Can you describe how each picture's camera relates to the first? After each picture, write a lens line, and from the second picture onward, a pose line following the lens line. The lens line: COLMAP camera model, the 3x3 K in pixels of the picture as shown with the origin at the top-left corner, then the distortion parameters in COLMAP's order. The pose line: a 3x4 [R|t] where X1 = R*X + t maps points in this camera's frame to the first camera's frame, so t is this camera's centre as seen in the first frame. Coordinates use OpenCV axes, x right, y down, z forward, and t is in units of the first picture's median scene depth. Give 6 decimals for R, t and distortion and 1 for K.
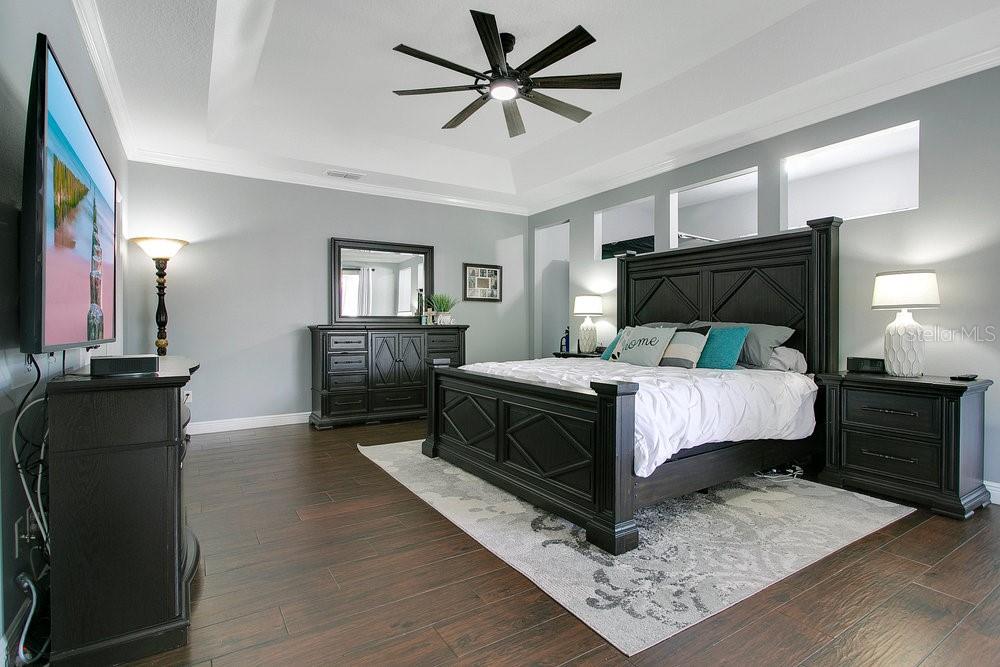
lens RADIAL K [[488.0, 0, 492.0], [0, 488.0, 327.4], [0, 0, 1]] dist [-0.000580, 0.000823]
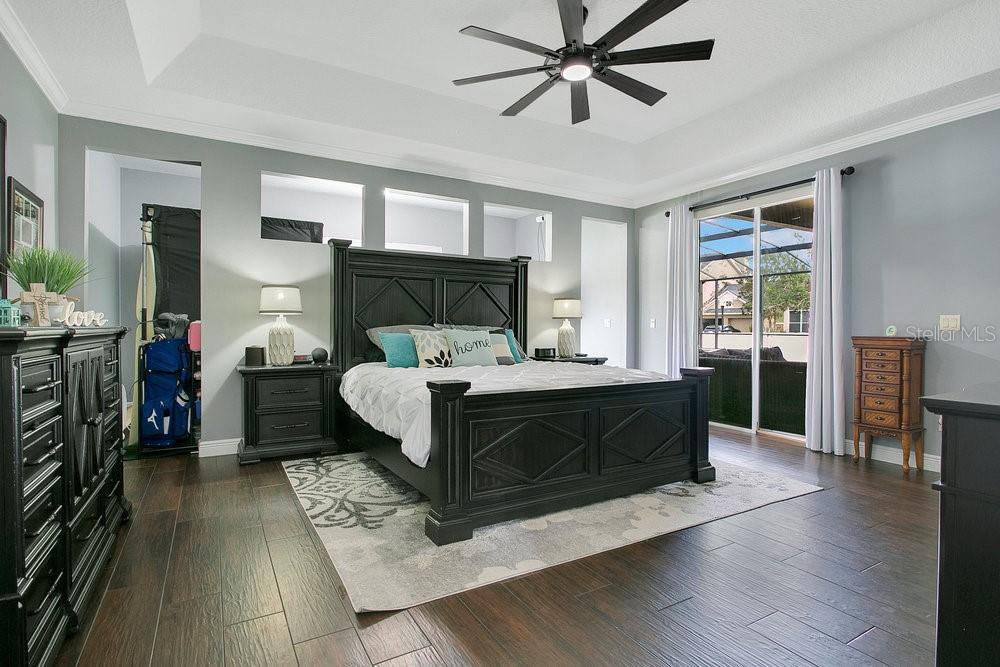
lens RADIAL K [[488.0, 0, 492.0], [0, 488.0, 327.4], [0, 0, 1]] dist [-0.000580, 0.000823]
pose [[0.038986, 0.003626, 0.999233, -0.942753], [0.001173, 0.999993, -0.003675, -0.000714], [-0.999239, 0.001315, 0.038981, 1.190244]]
